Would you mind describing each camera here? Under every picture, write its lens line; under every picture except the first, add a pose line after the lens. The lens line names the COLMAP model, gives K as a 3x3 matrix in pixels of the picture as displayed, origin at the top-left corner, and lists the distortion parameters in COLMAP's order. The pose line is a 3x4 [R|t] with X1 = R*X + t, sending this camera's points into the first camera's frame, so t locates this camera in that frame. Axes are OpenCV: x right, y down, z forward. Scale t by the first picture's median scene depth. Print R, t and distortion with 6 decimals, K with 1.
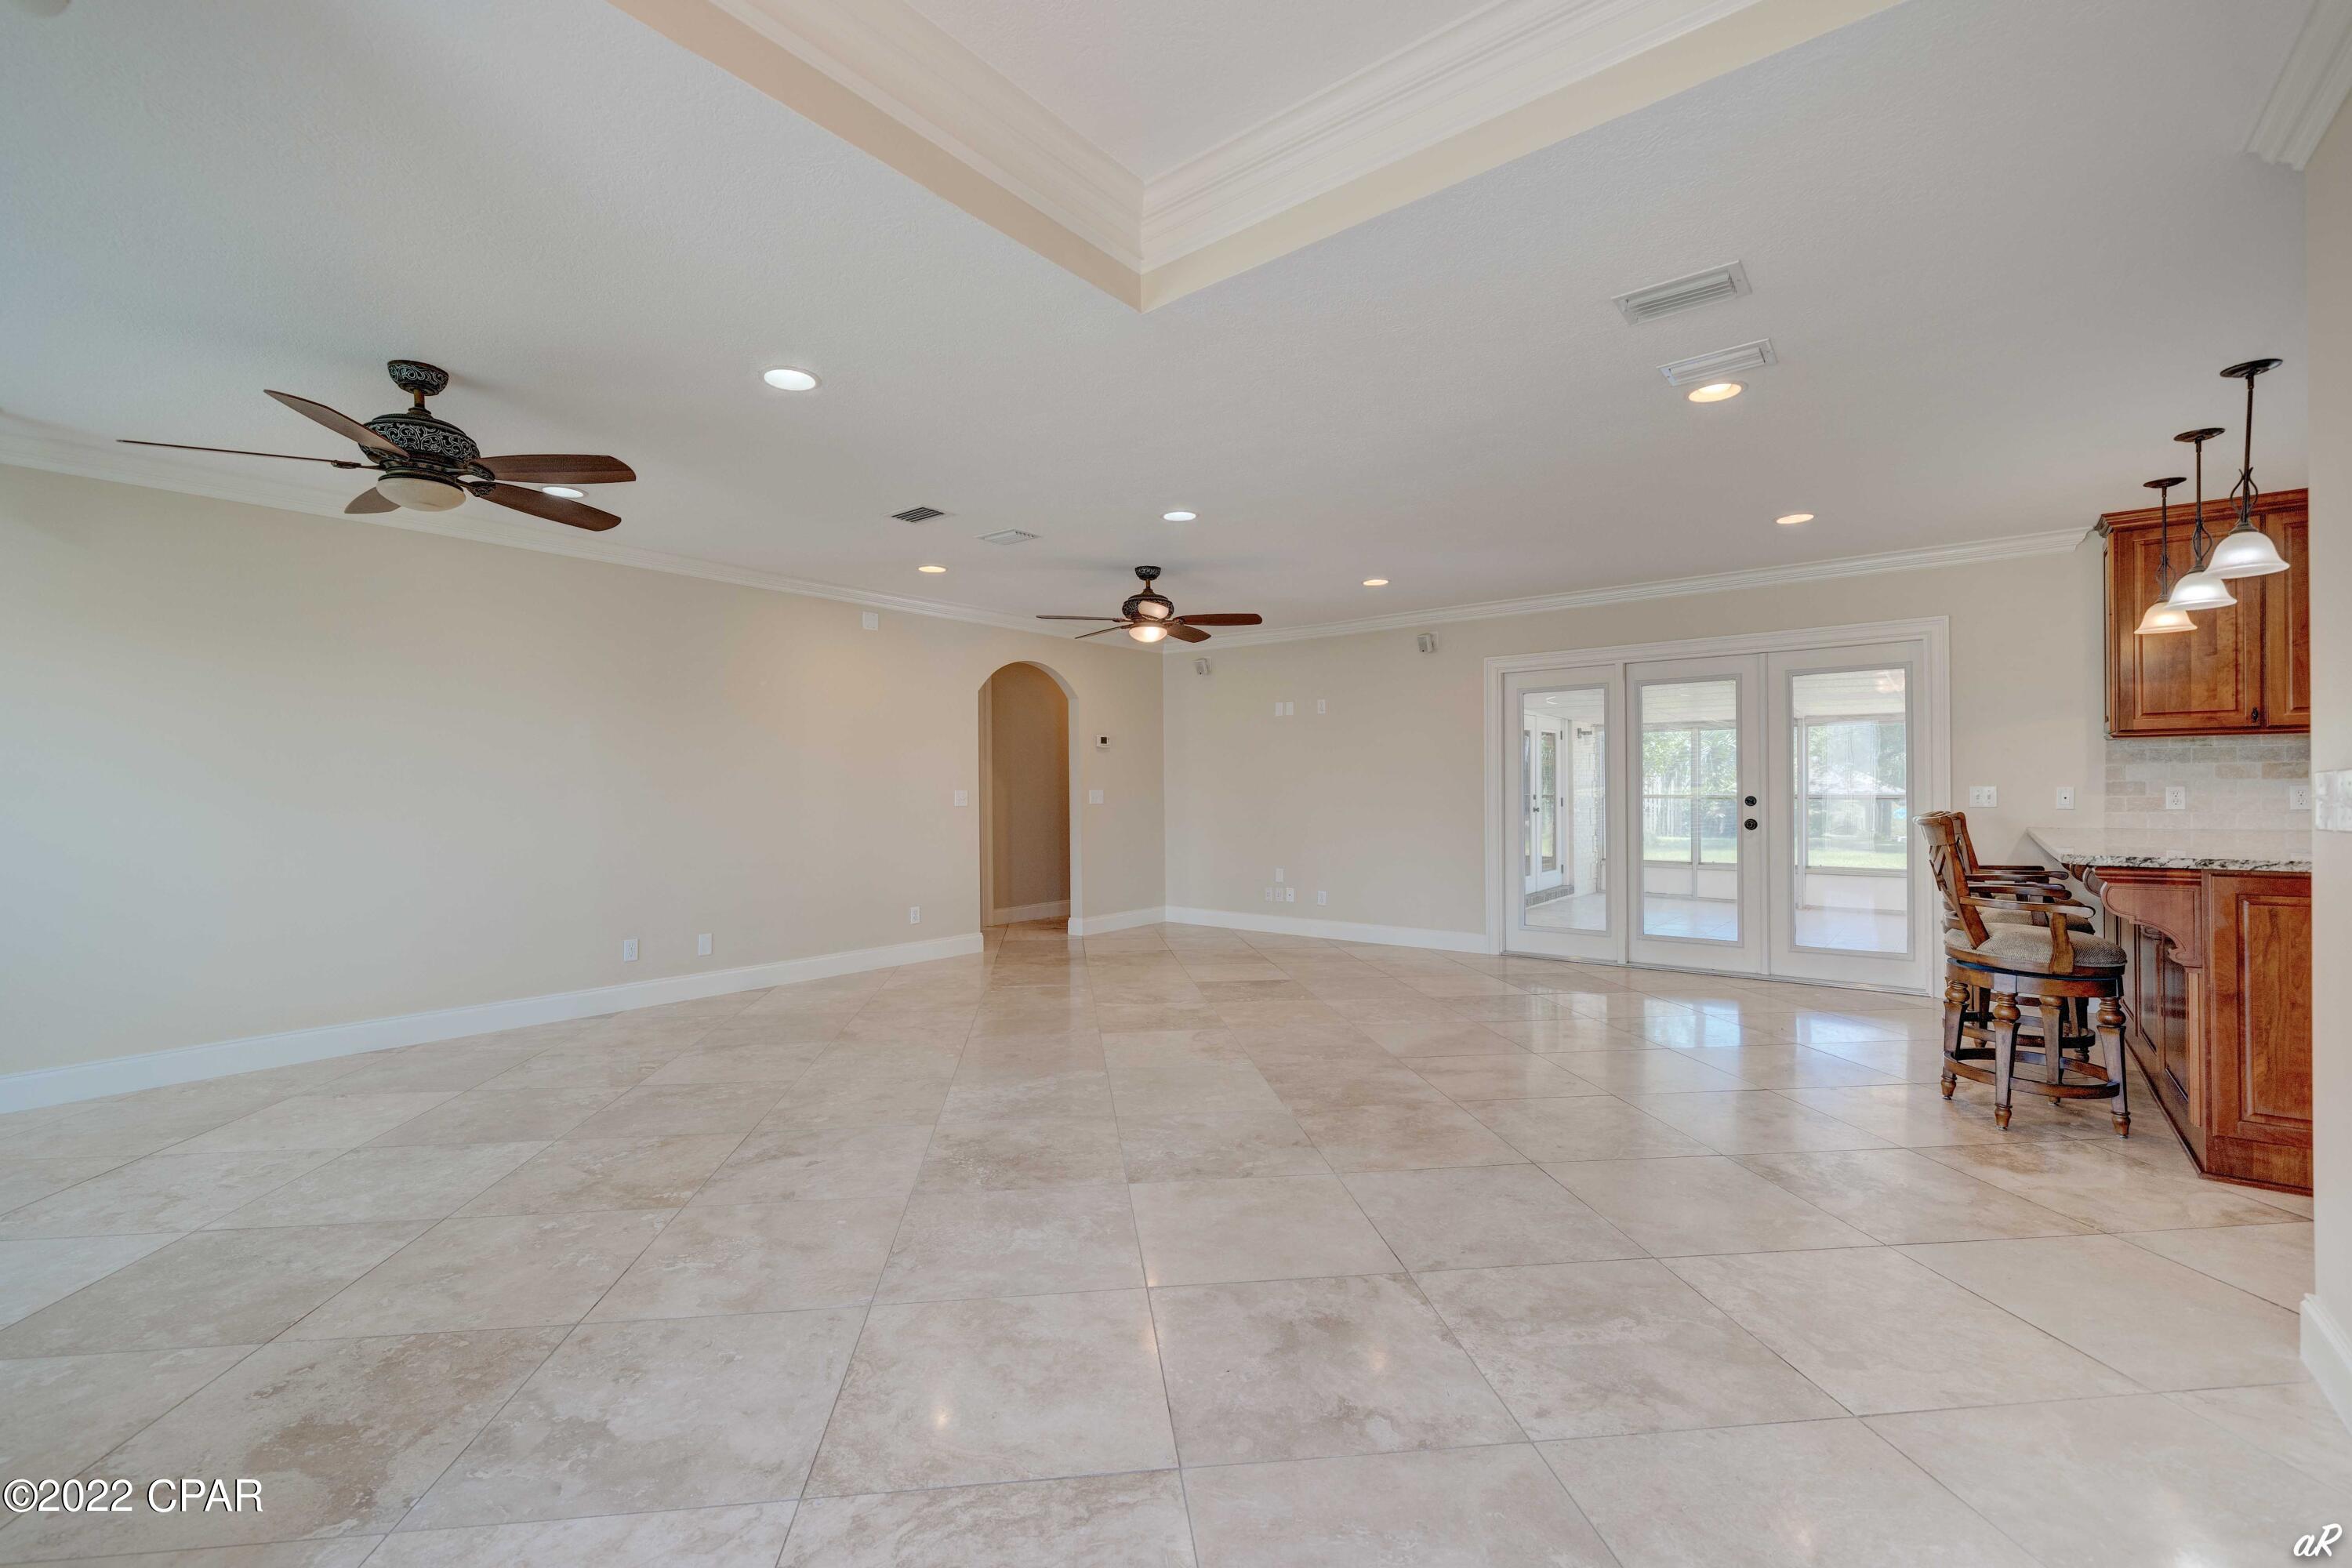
lens RADIAL K [[1009.5, 0, 1176.0], [0, 1009.5, 784.0], [0, 0, 1]] dist [-0.000657, -0.000209]
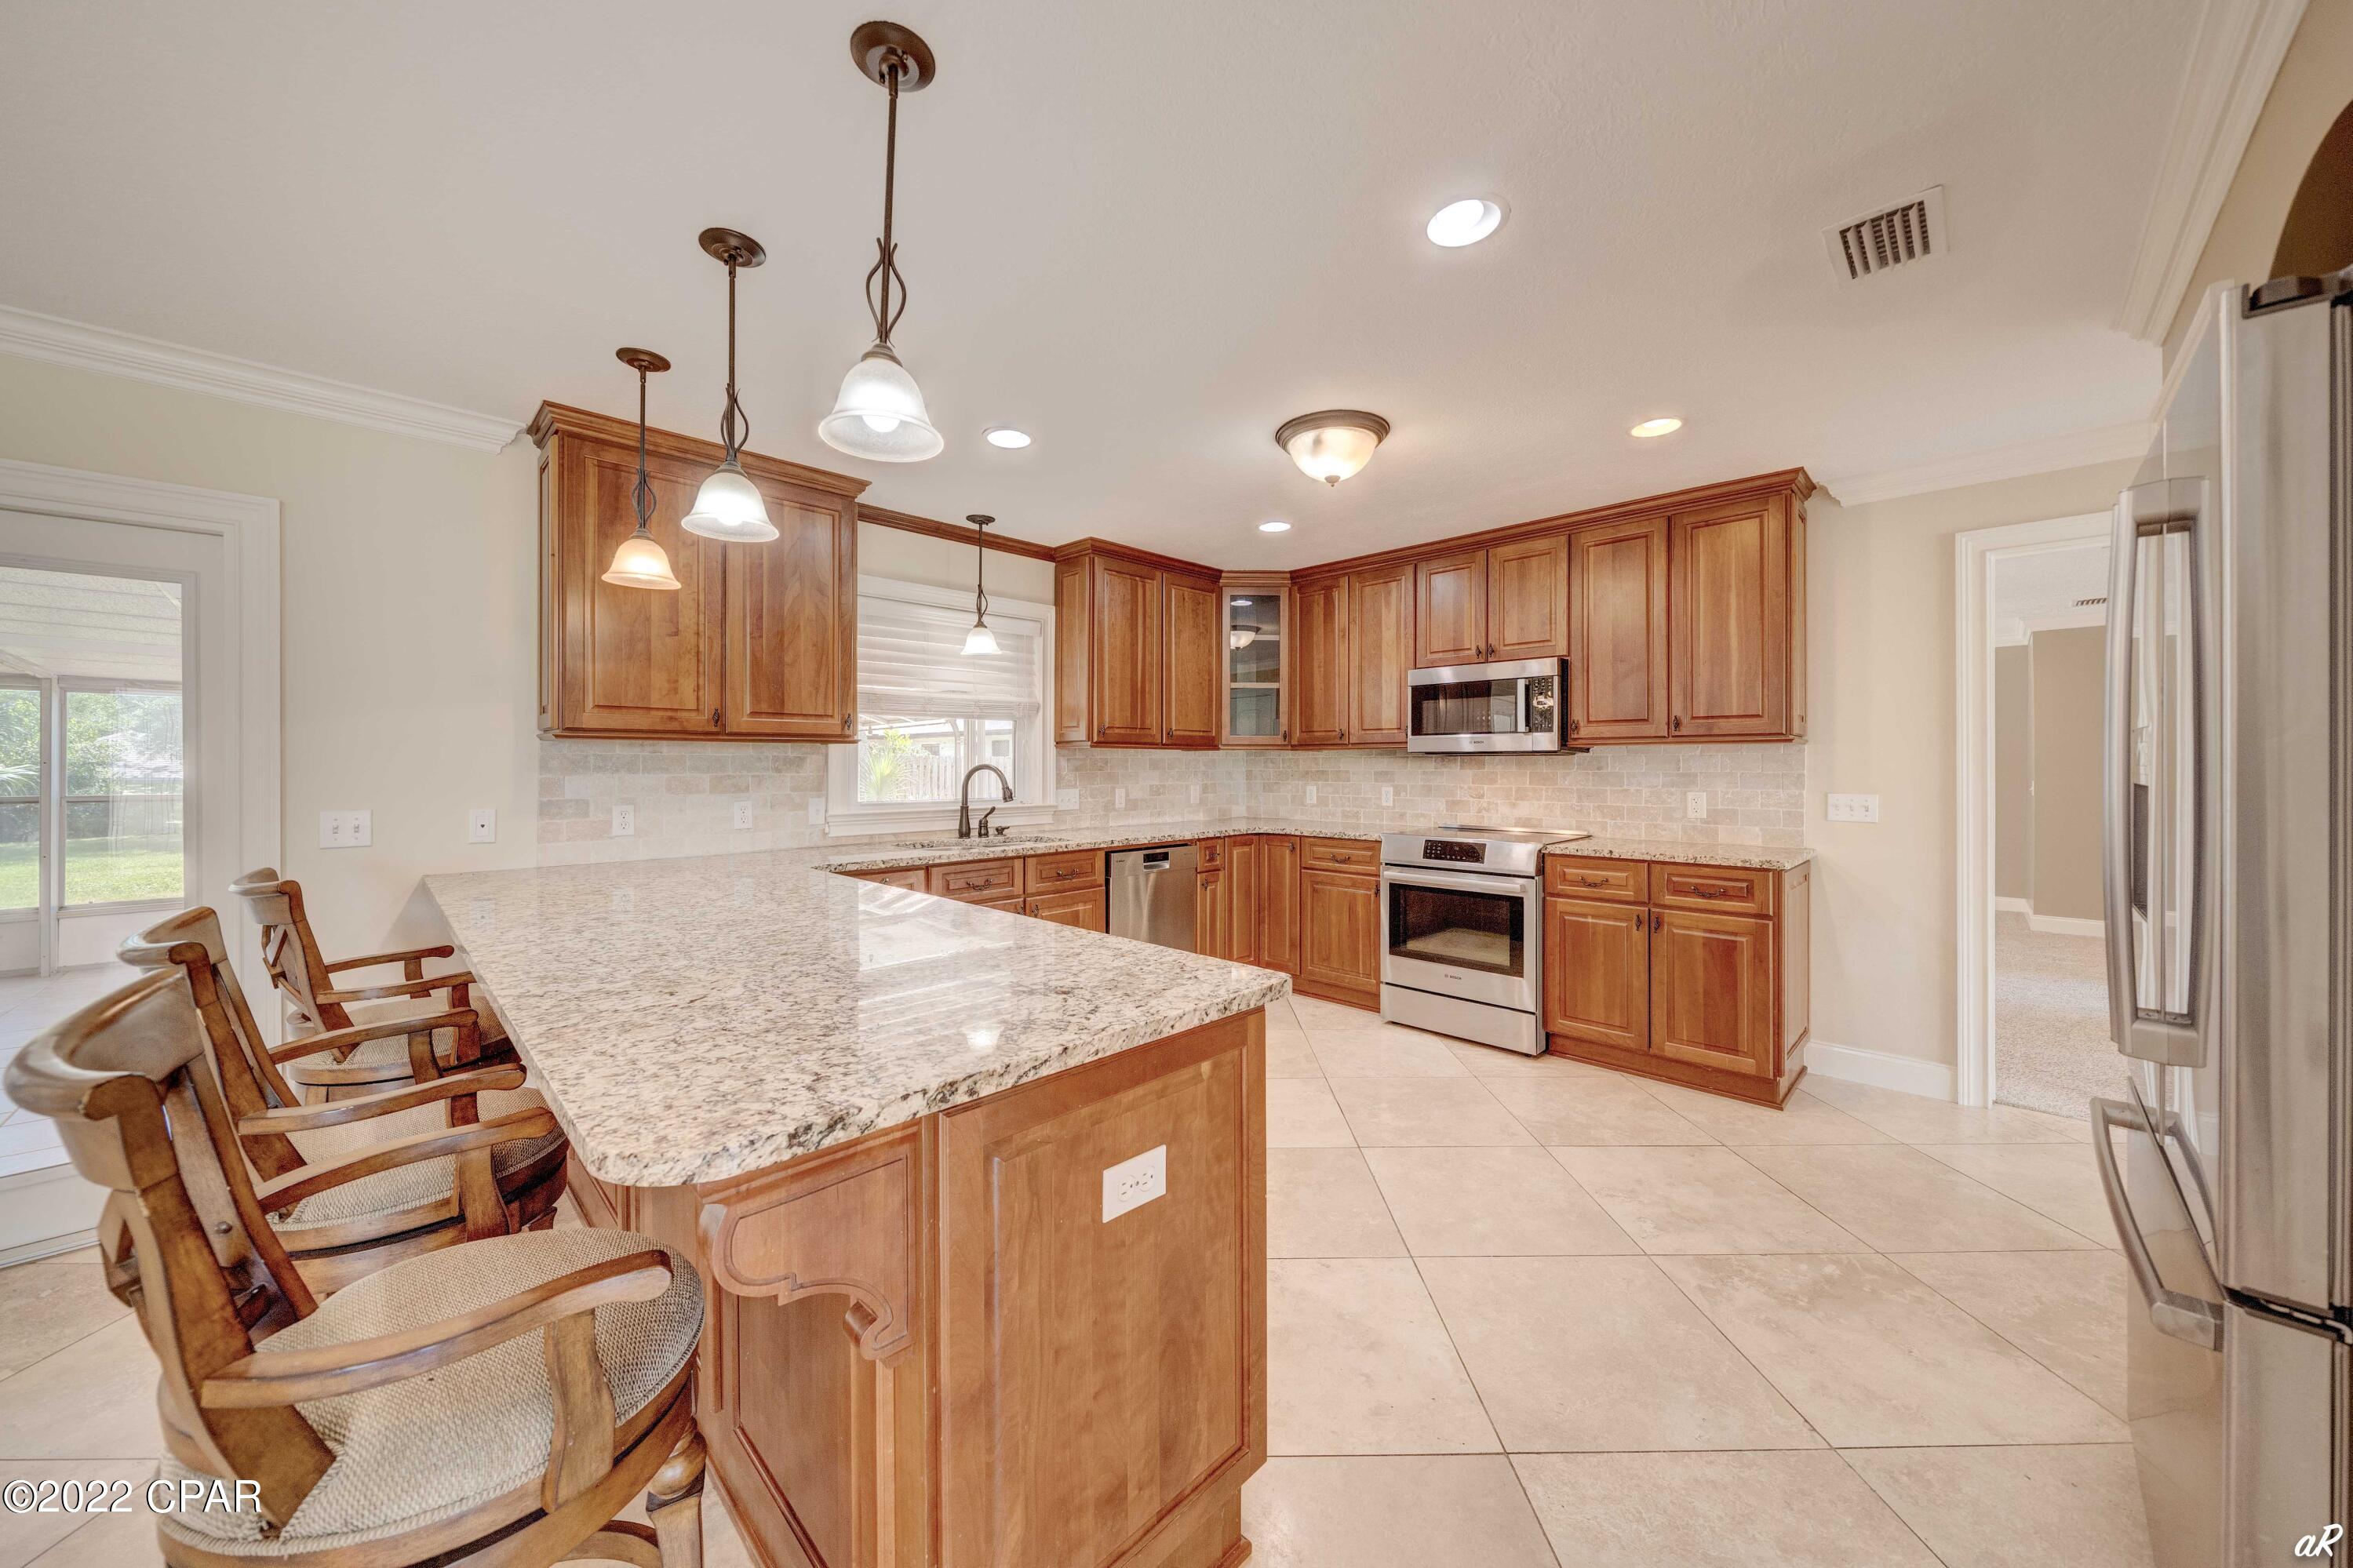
lens RADIAL K [[824.6, 0, 1167.2], [0, 824.6, 770.1], [0, 0, 1]] dist [-0.006093, 0.000018]
pose [[0.119017, -0.000008, 0.992892, 0.432491], [-0.006900, 0.999976, 0.000835, -0.027687], [-0.992868, -0.006950, 0.119014, 0.529066]]
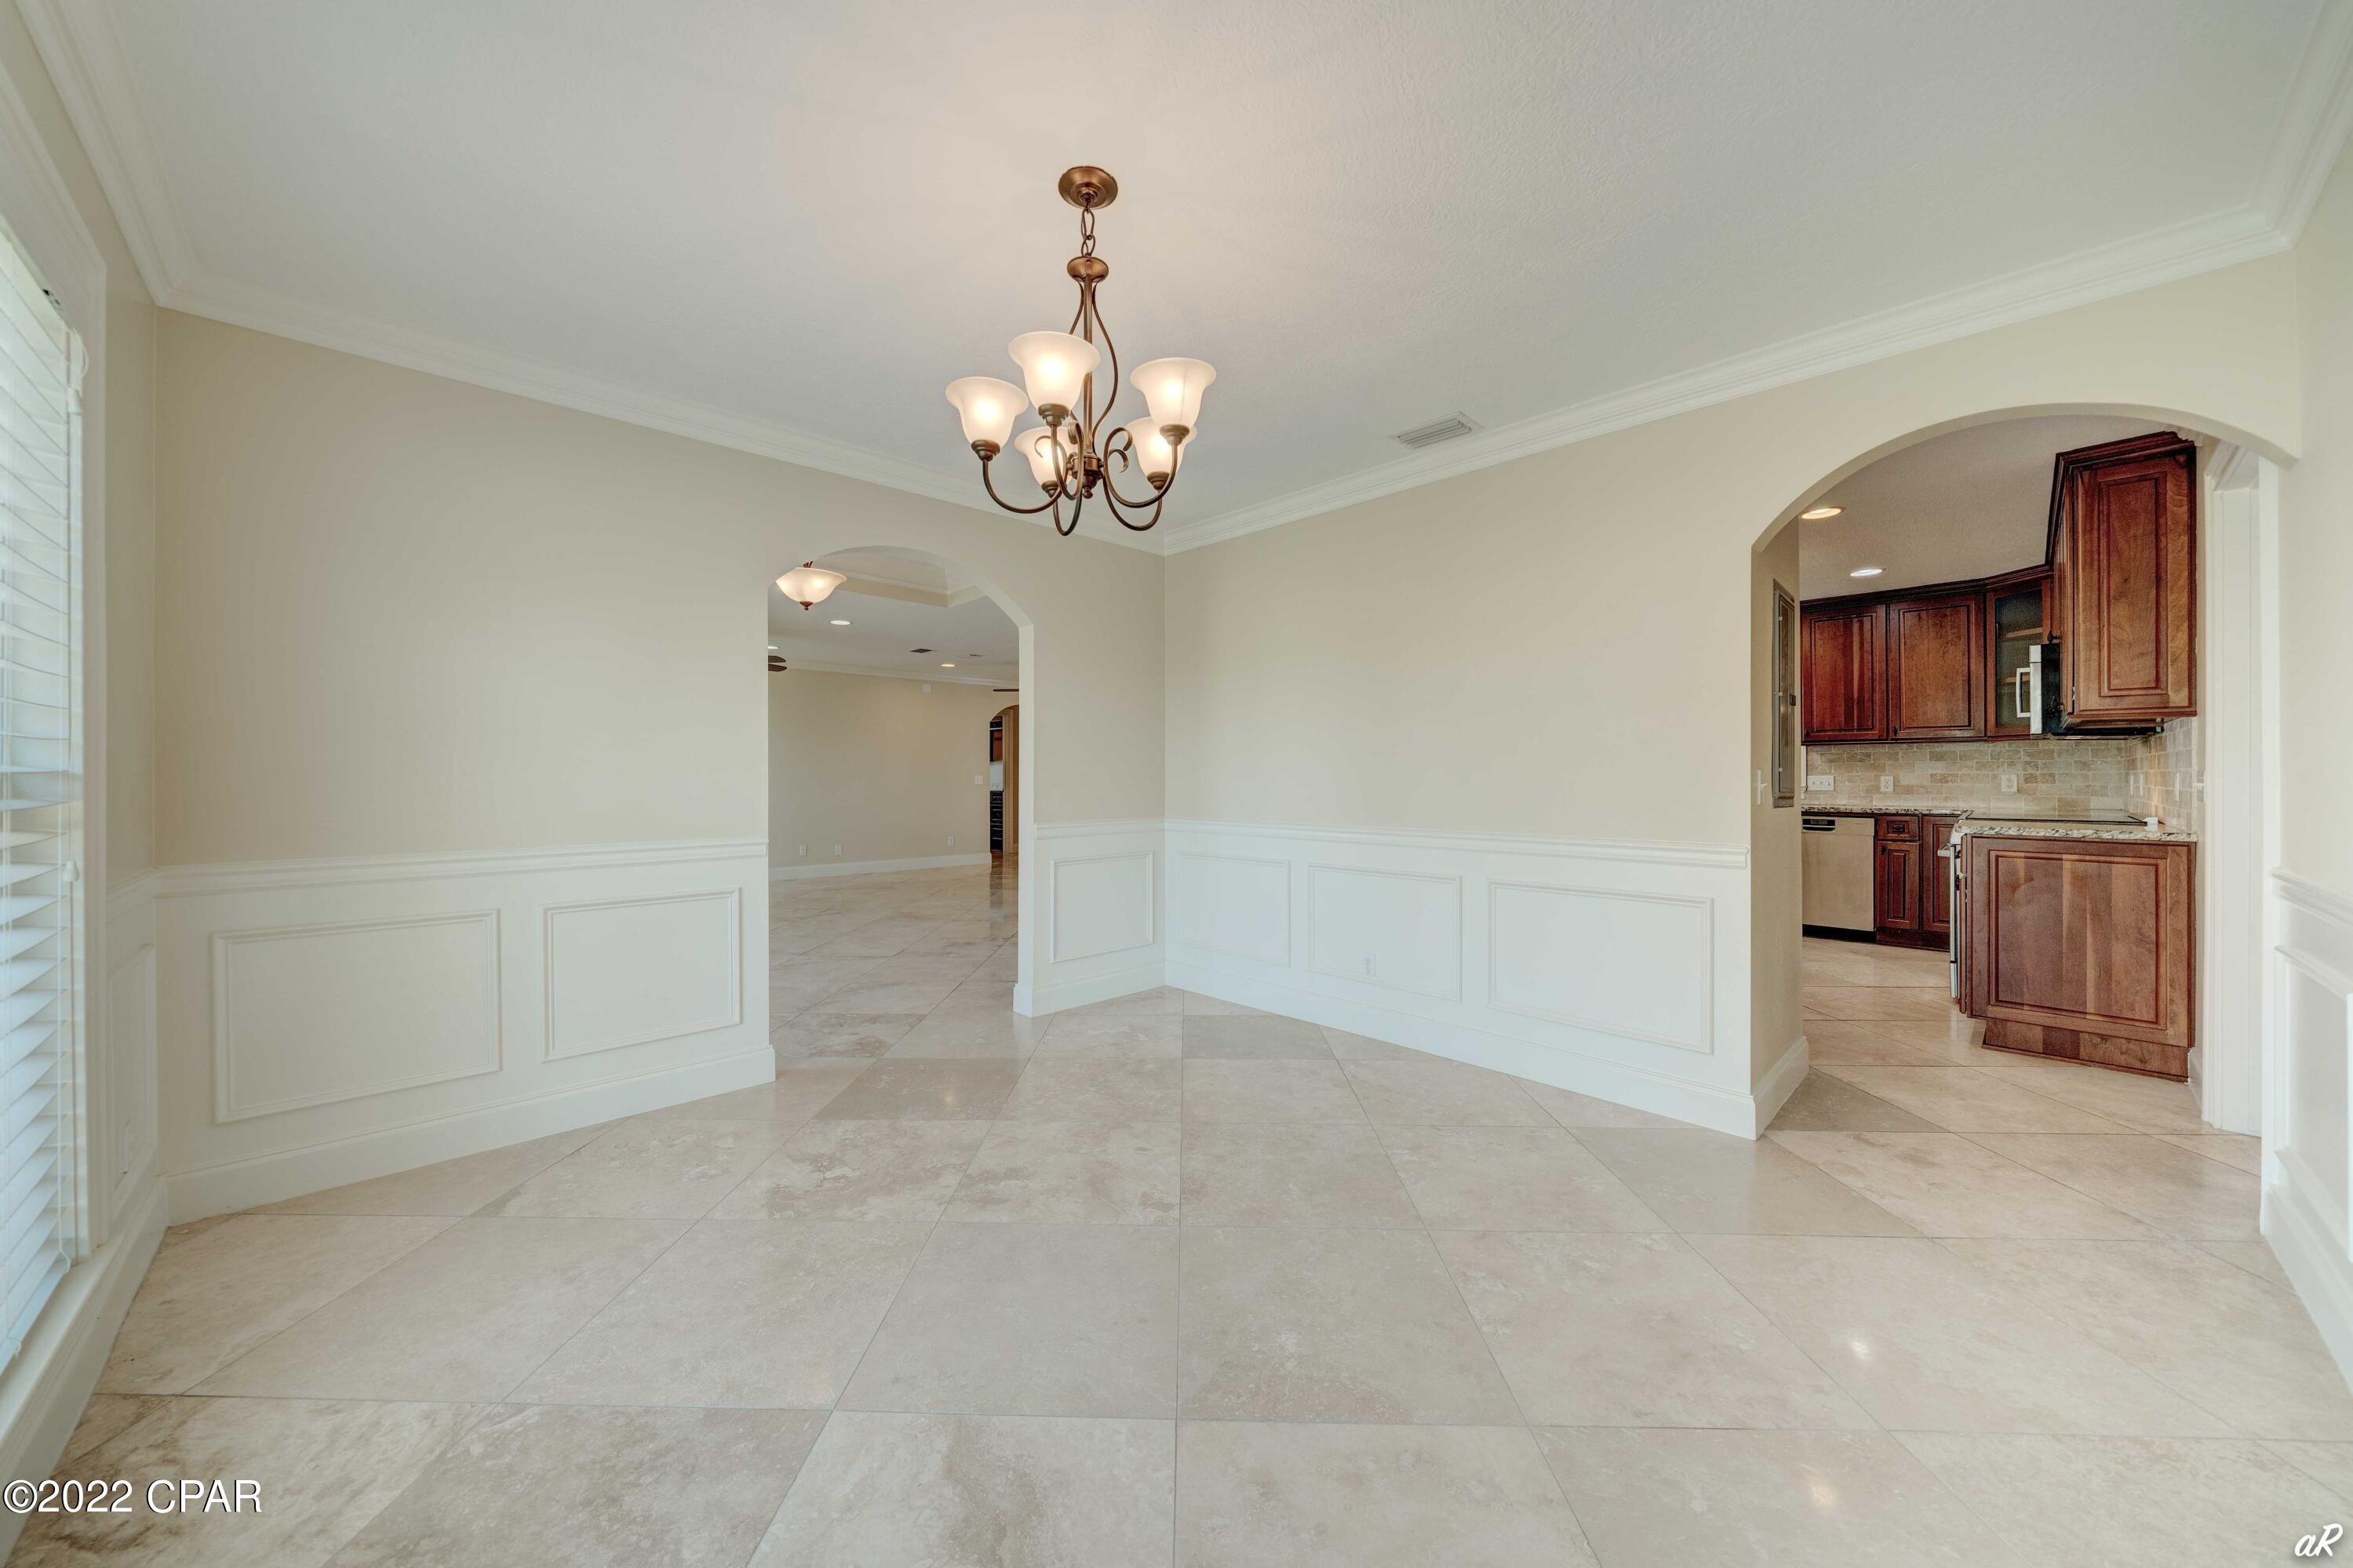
lens RADIAL K [[814.9, 0, 1153.8], [0, 814.9, 777.8], [0, 0, 1]] dist [-0.006829, -0.000101]
pose [[0.989917, 0.004920, -0.141564, 0.482384], [-0.003656, 0.999951, 0.009187, -0.009004], [0.141602, -0.008577, 0.989887, -0.659283]]
